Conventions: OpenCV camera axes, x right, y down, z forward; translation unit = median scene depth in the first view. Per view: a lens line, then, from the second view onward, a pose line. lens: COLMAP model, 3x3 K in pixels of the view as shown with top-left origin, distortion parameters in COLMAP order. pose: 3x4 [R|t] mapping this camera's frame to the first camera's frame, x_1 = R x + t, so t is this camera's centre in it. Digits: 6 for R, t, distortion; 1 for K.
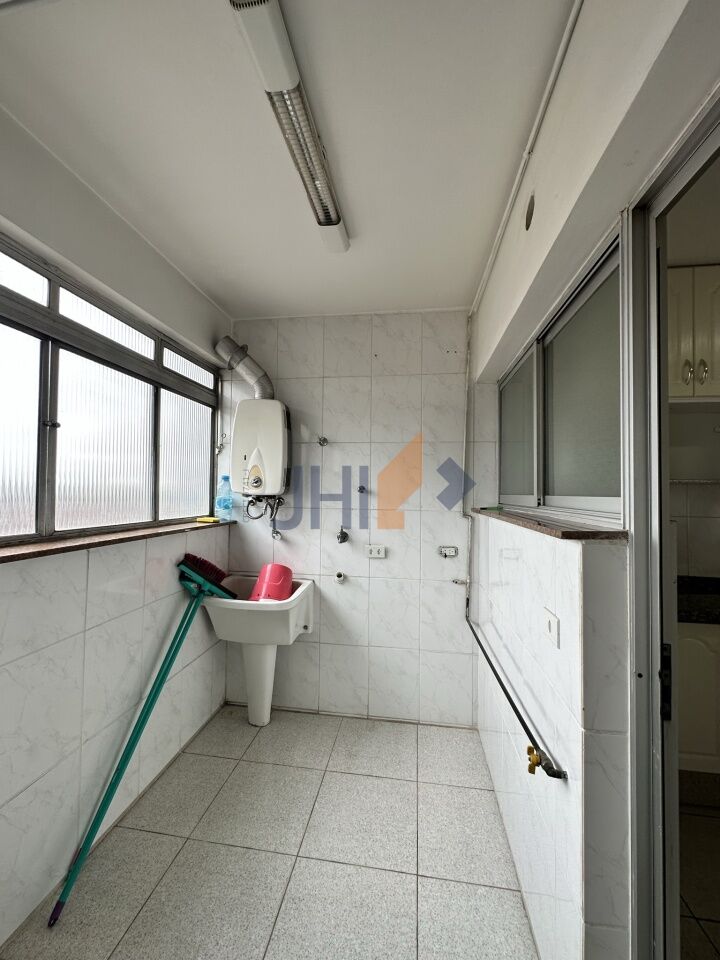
lens RADIAL K [[380.7, 0, 359.8], [0, 380.7, 484.5], [0, 0, 1]] dist [-0.003346, 0.000347]
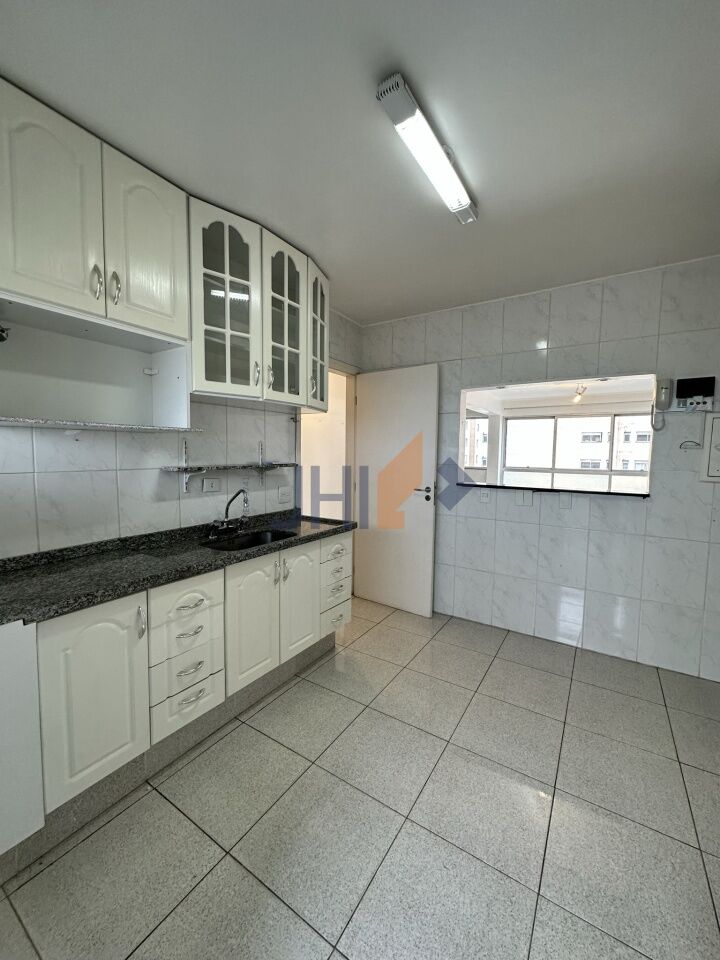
lens RADIAL K [[380.7, 0, 359.8], [0, 380.7, 478.5], [0, 0, 1]] dist [-0.003346, 0.000347]
pose [[0.409613, -0.073441, 0.909298, 0.355708], [-0.028232, 0.995256, 0.093101, 0.012126], [-0.911822, -0.063807, 0.405597, 0.180808]]
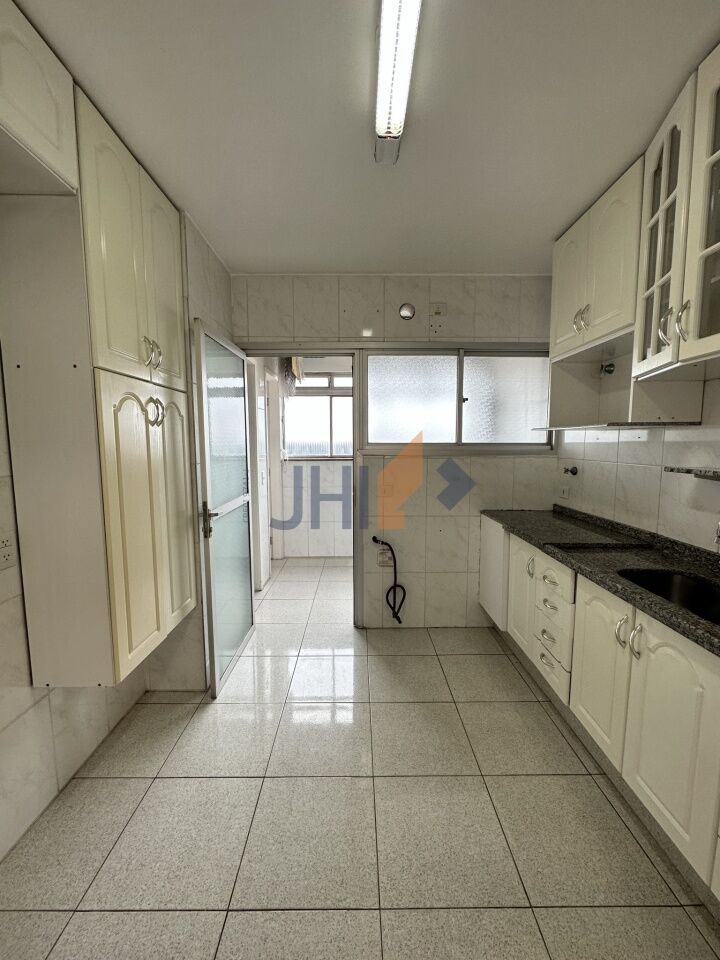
lens RADIAL K [[380.7, 0, 359.7], [0, 380.7, 478.9], [0, 0, 1]] dist [-0.003346, 0.000347]
pose [[0.157552, 0.083813, -0.983948, 1.556701], [0.029694, 0.995539, 0.089555, 0.020020], [0.987064, -0.043327, 0.154360, 0.220806]]
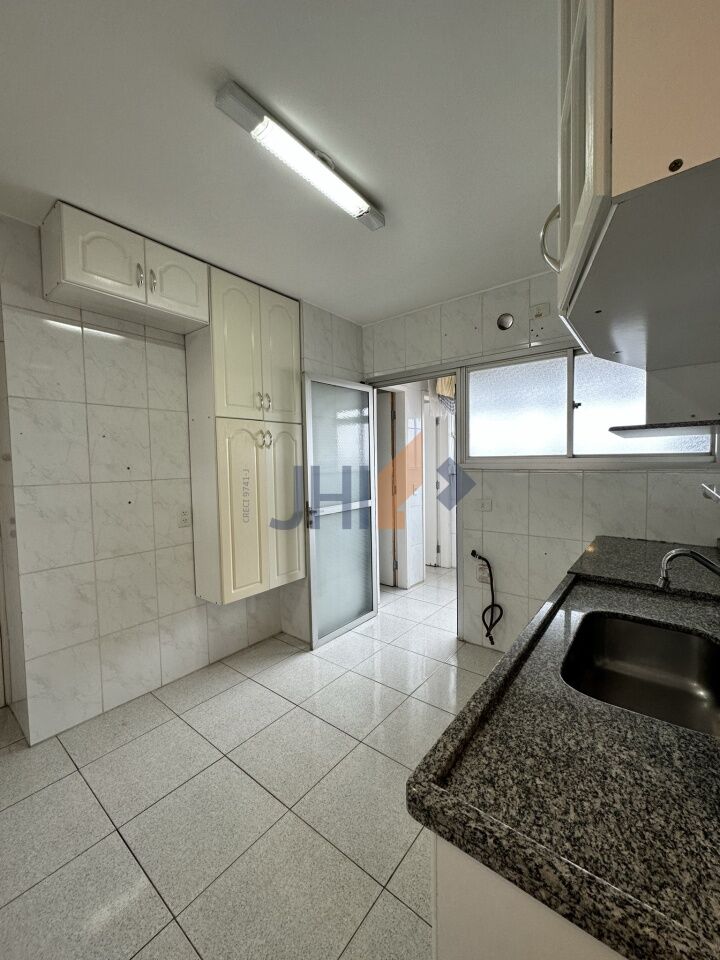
lens RADIAL K [[380.7, 0, 359.1], [0, 380.7, 478.3], [0, 0, 1]] dist [-0.003346, 0.000347]
pose [[-0.496099, 0.038288, -0.867422, 1.607576], [0.034188, 0.999114, 0.024548, 0.042721], [0.867593, -0.017477, -0.496968, 0.742375]]
